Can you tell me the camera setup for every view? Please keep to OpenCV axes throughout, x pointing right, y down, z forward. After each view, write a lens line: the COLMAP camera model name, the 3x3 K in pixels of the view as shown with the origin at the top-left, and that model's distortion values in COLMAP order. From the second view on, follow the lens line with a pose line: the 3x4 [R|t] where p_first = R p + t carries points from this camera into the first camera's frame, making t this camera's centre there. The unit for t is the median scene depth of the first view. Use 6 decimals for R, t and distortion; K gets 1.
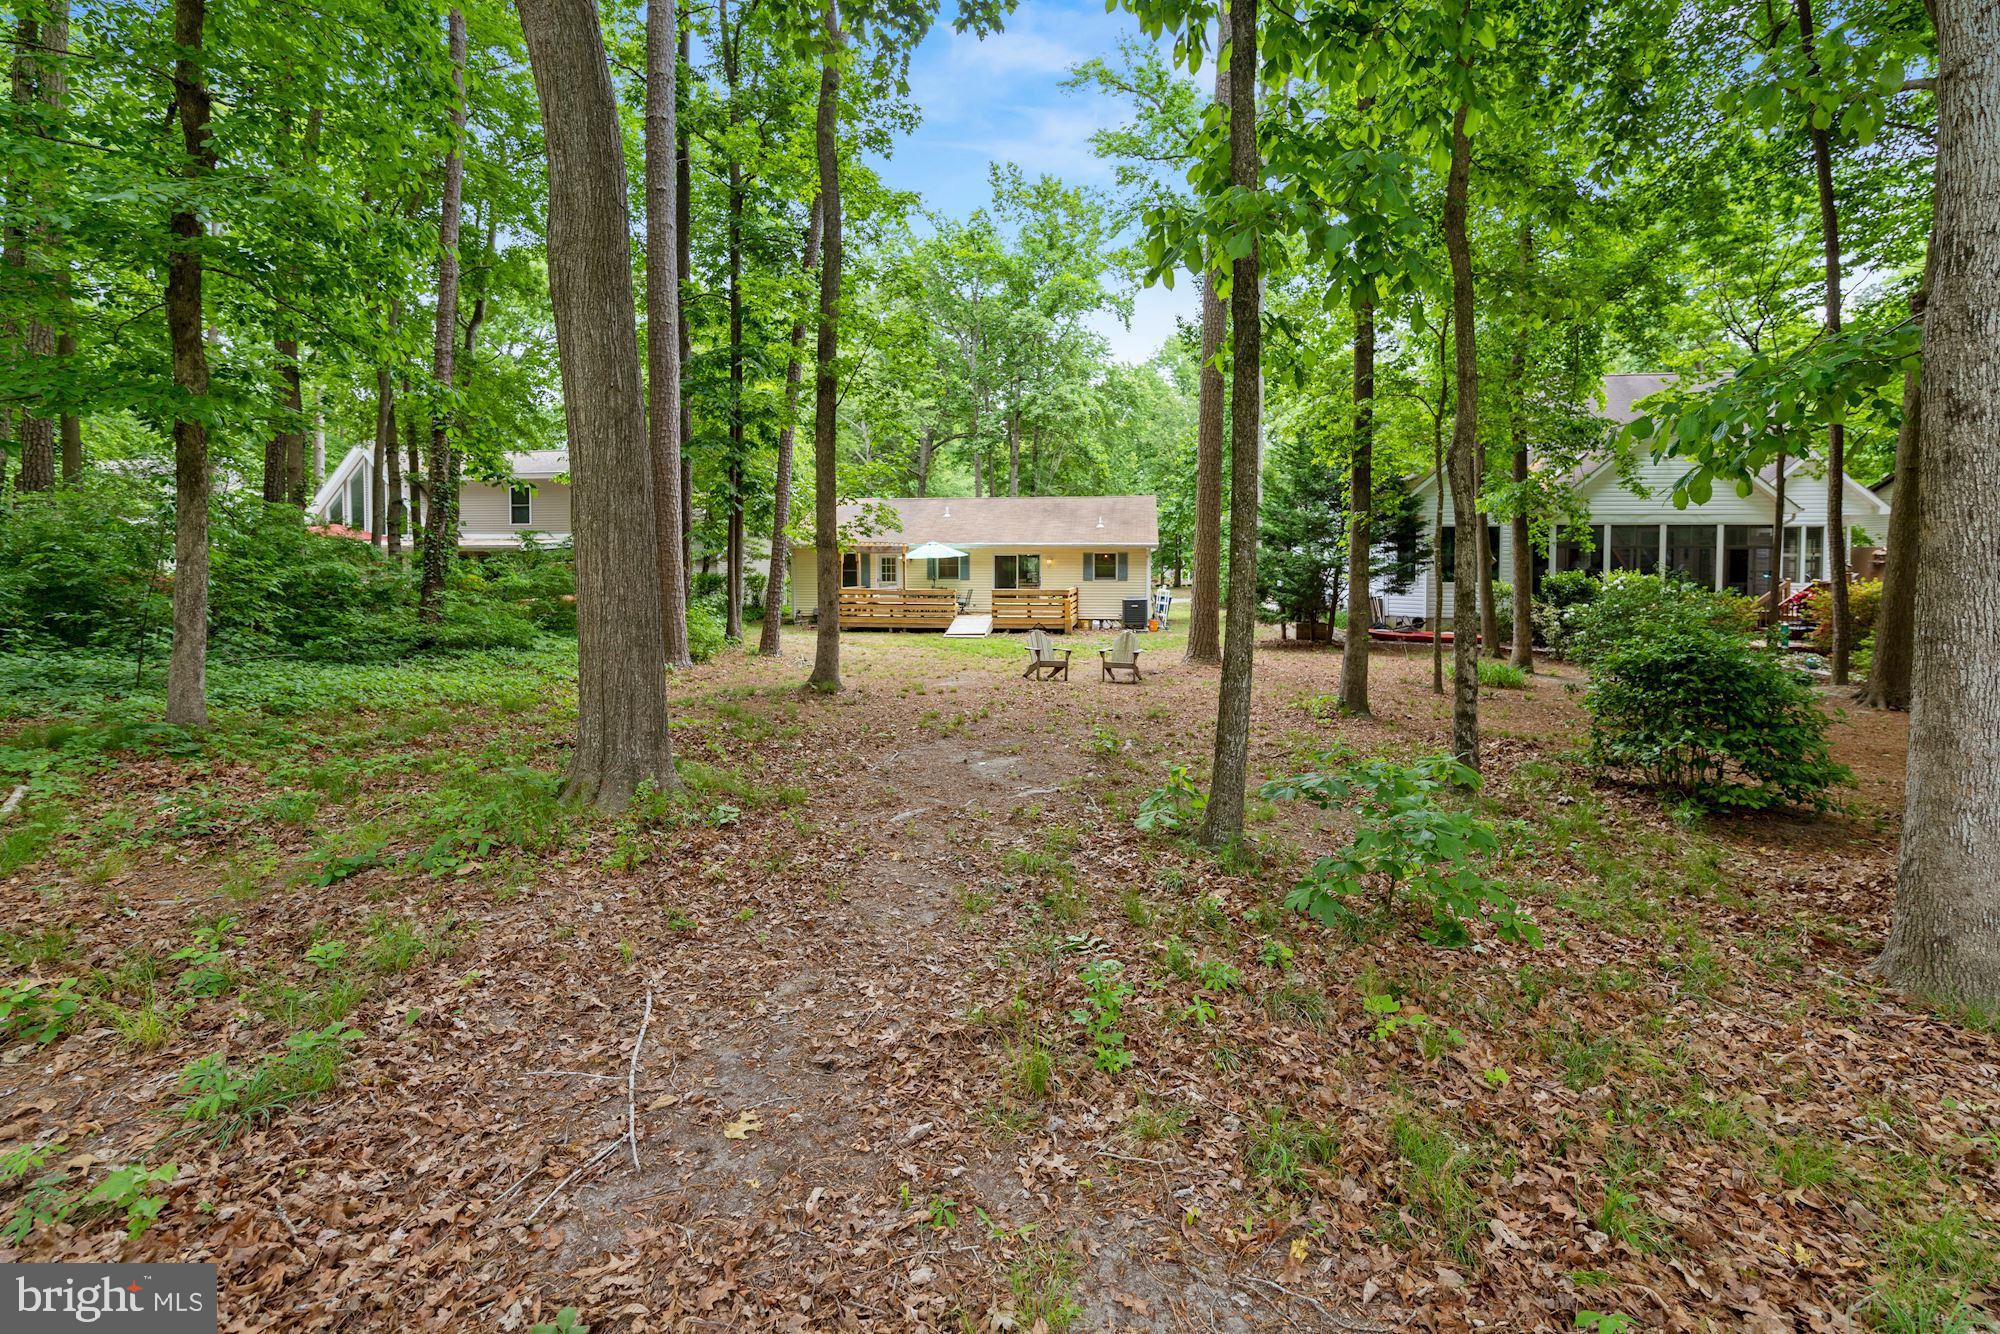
lens RADIAL K [[890.4, 0, 1002.1], [0, 890.4, 645.5], [0, 0, 1]] dist [-0.003459, -0.005167]
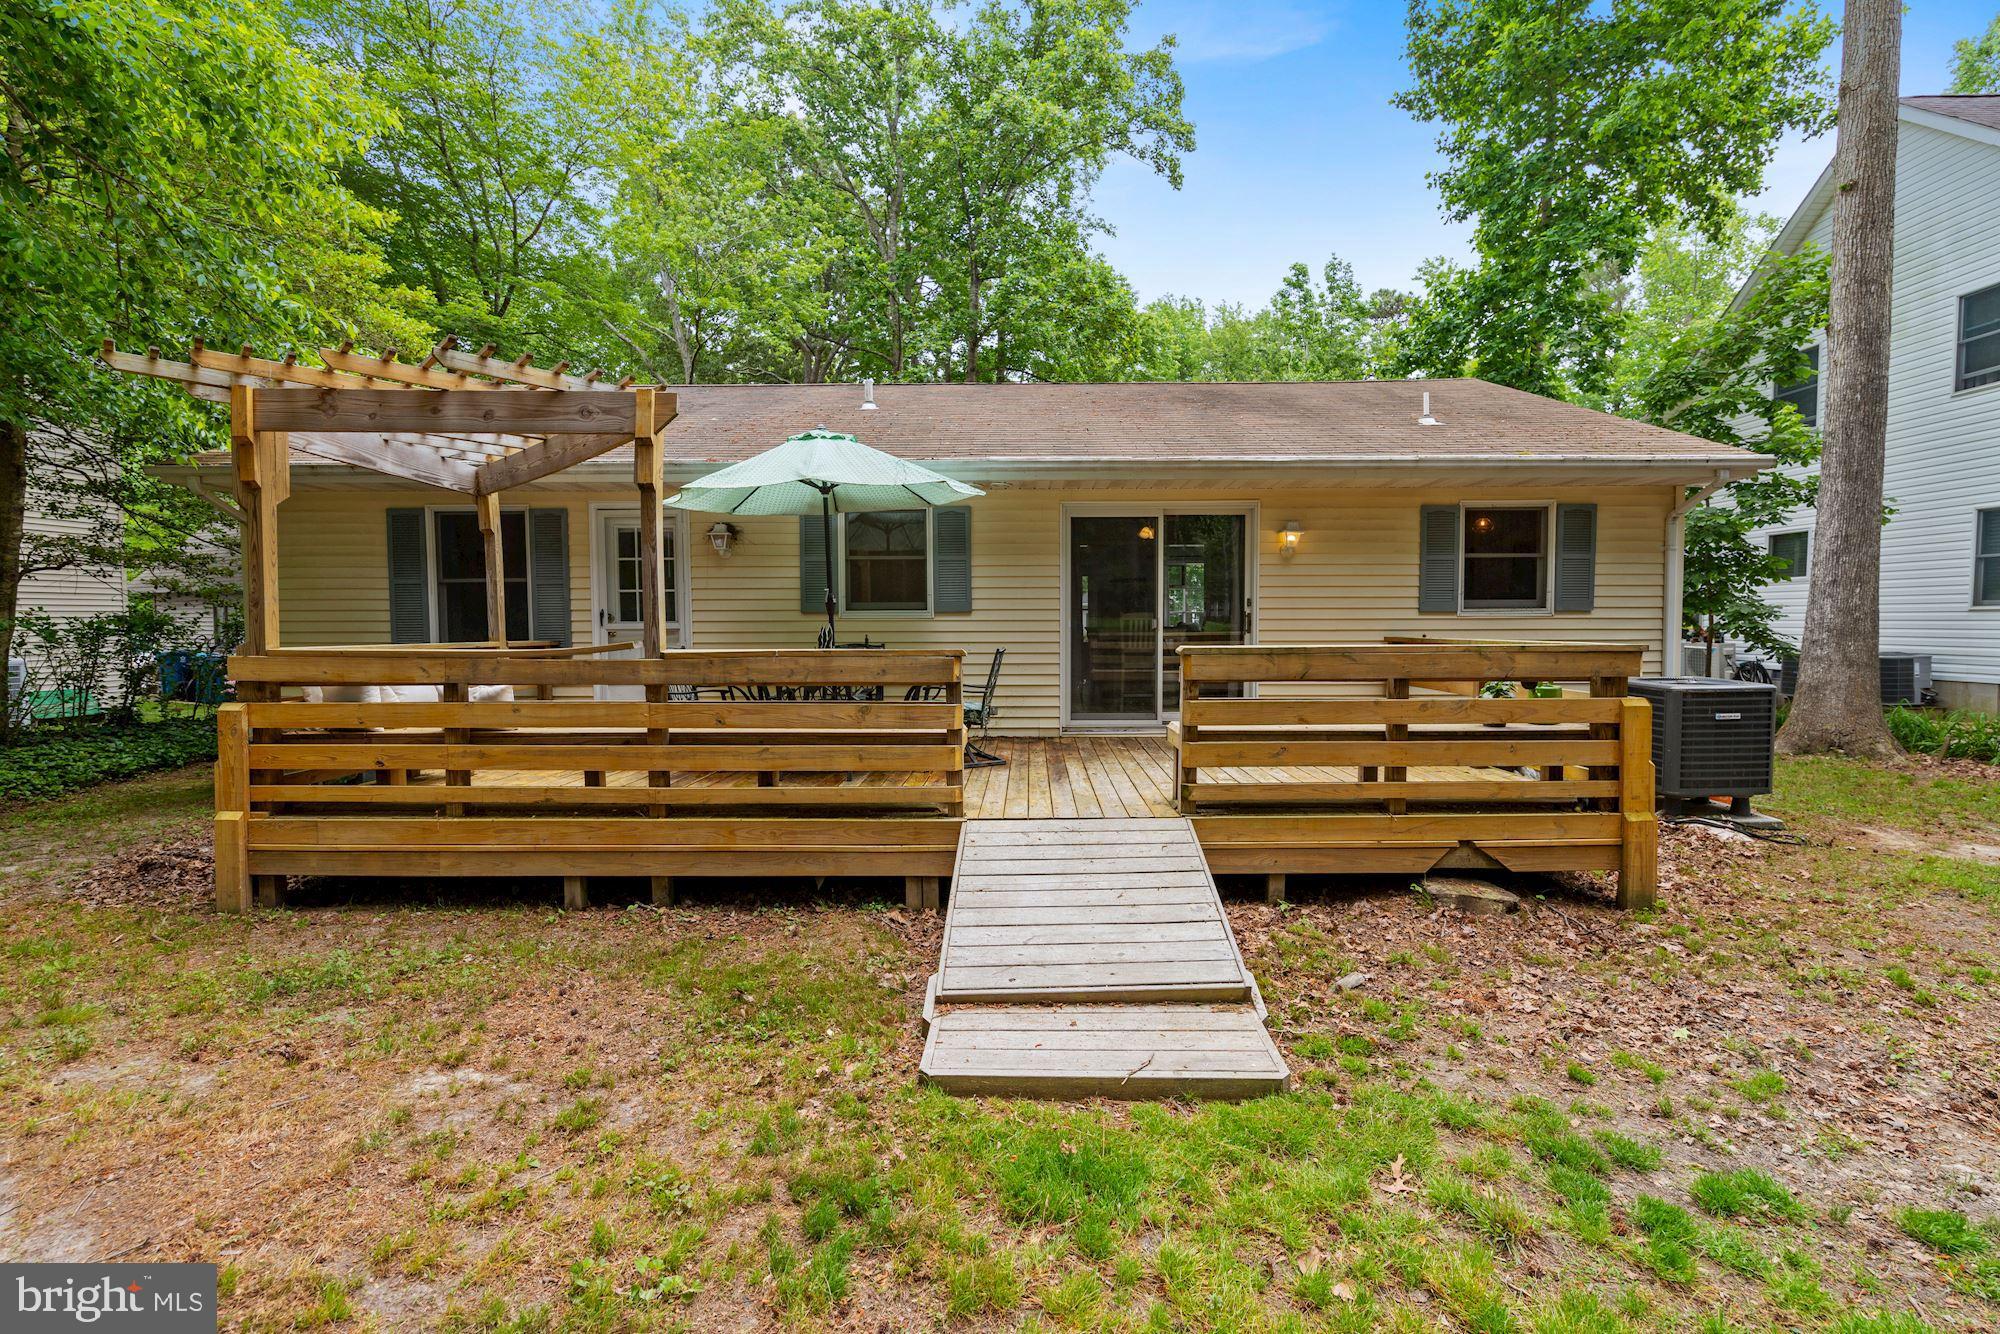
lens RADIAL K [[890.4, 0, 1017.3], [0, 890.4, 669.4], [0, 0, 1]] dist [-0.003459, -0.005167]
pose [[0.989537, -0.009351, 0.143977, -0.061381], [0.016244, 0.998773, -0.046777, -0.045565], [-0.143363, 0.048626, 0.988475, 0.753248]]
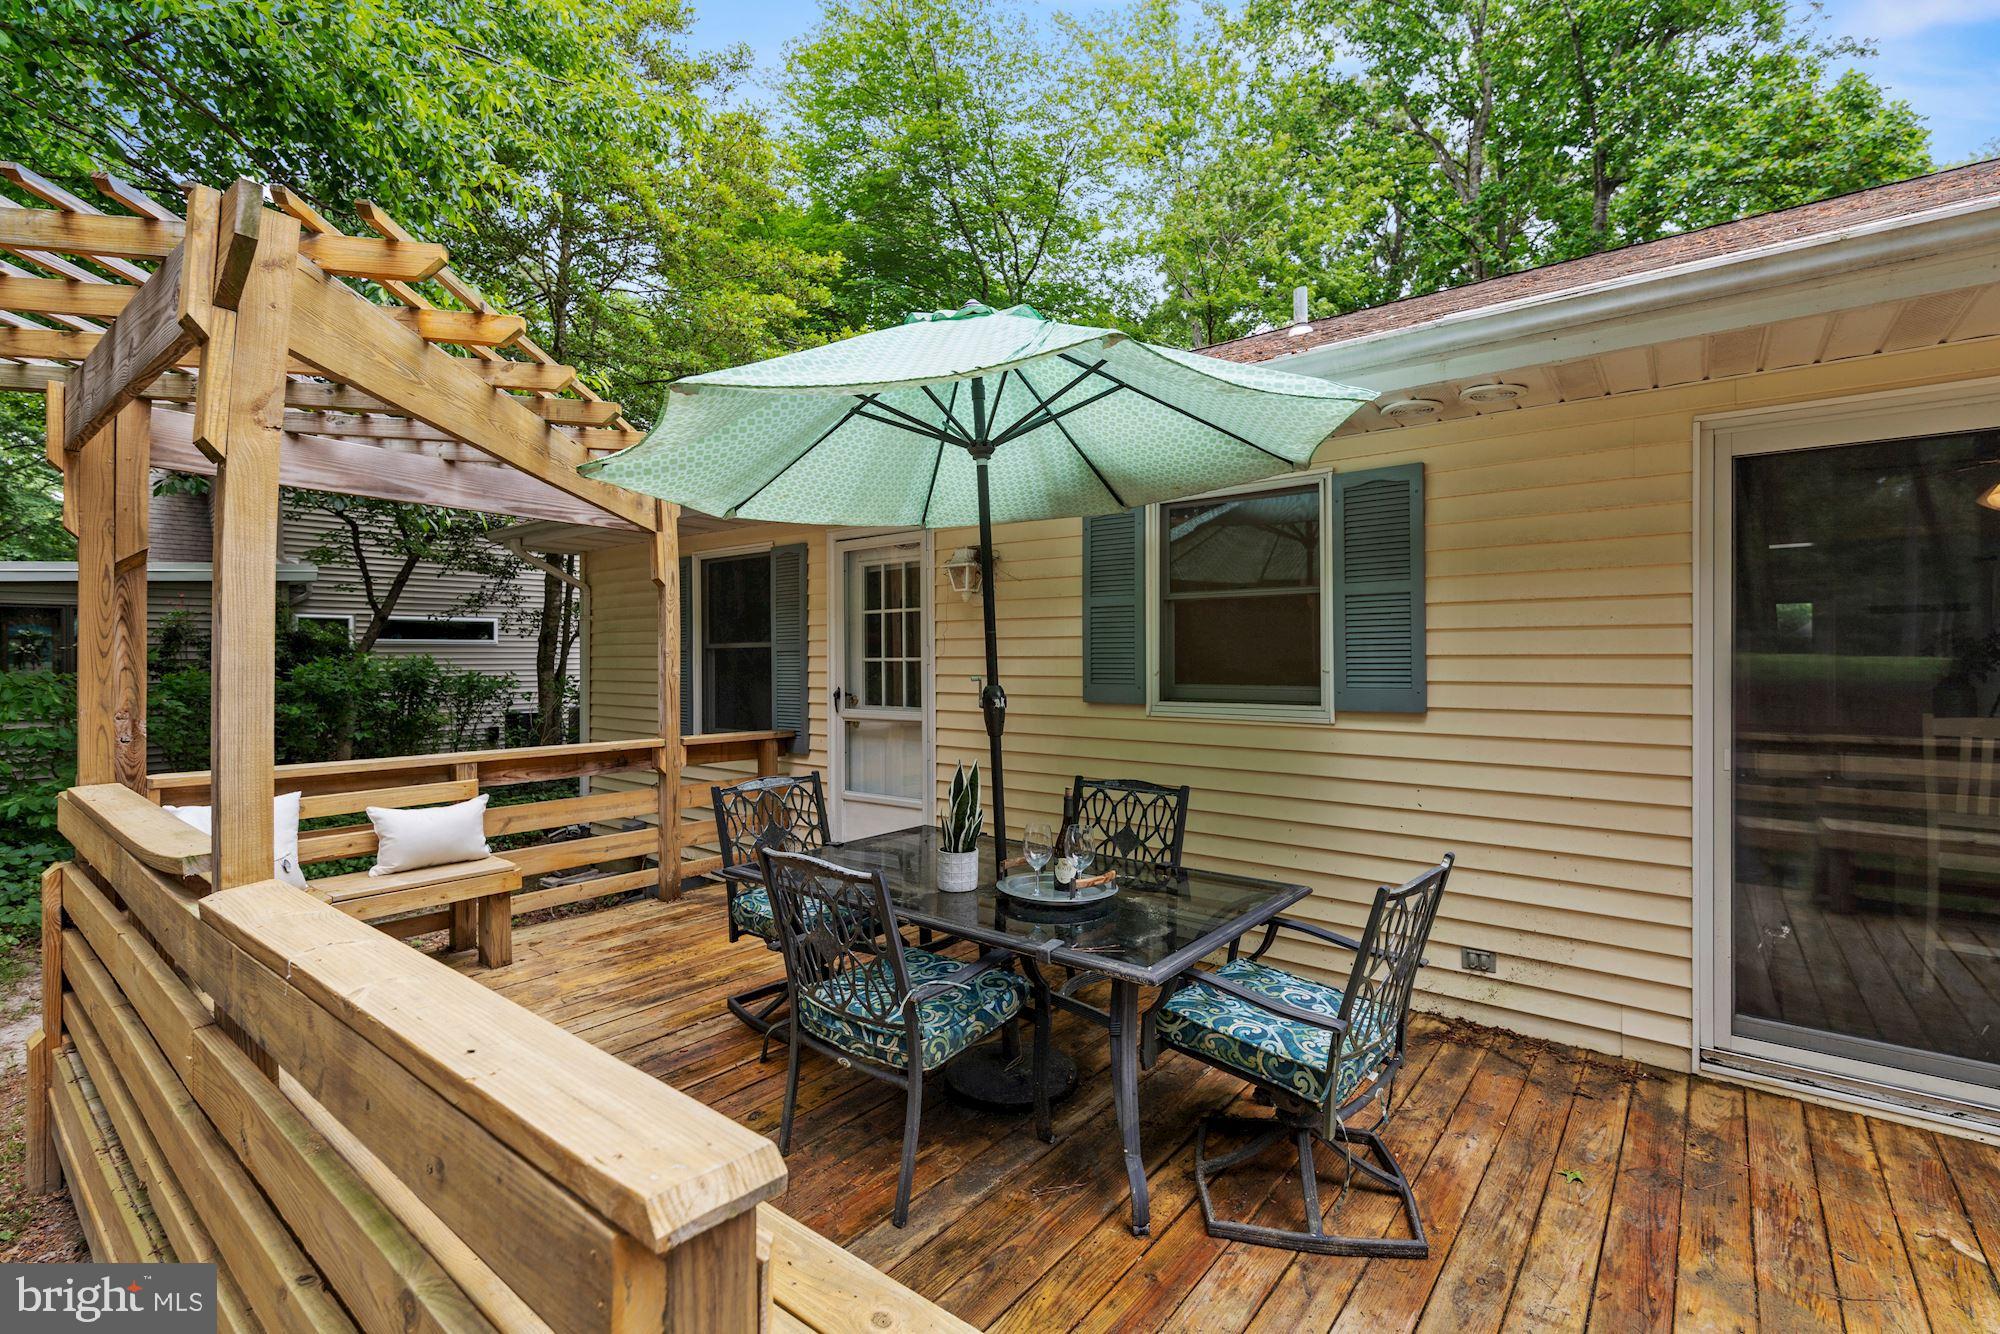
lens RADIAL K [[890.4, 0, 993.1], [0, 890.4, 654.7], [0, 0, 1]] dist [-0.003459, -0.005167]
pose [[0.859703, -0.002640, -0.510787, -0.027450], [-0.052208, 0.994295, -0.093011, -0.068672], [0.508119, 0.106629, 0.854661, 0.889528]]
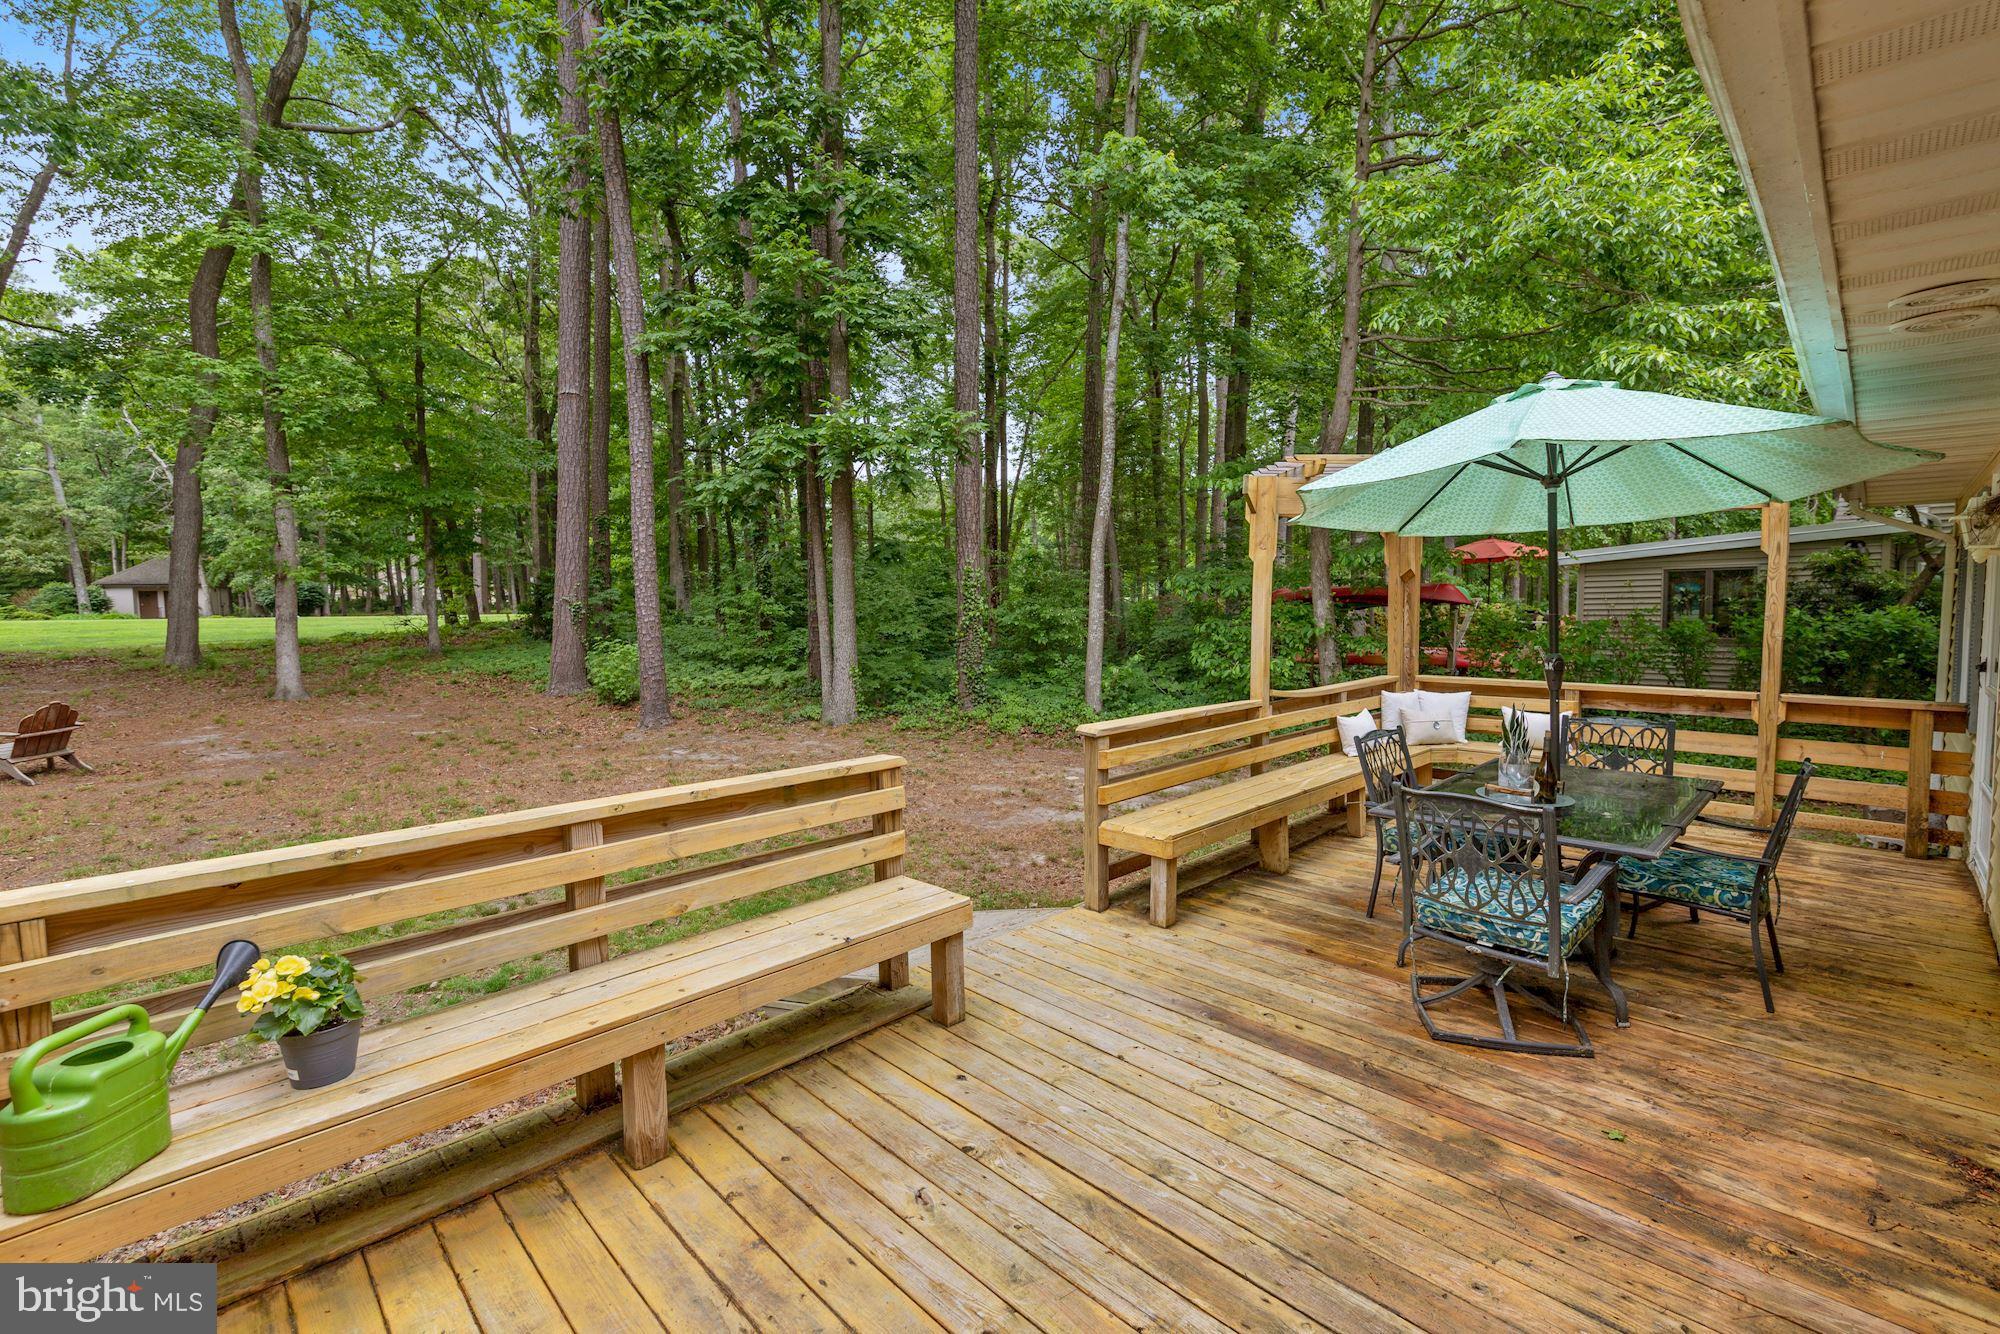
lens RADIAL K [[890.4, 0, 1009.5], [0, 890.4, 673.6], [0, 0, 1]] dist [-0.003459, -0.005167]
pose [[-0.611079, 0.067900, -0.788652, 0.074907], [-0.070606, 0.987667, 0.139742, -0.083812], [0.788415, 0.141077, -0.598749, 0.985581]]
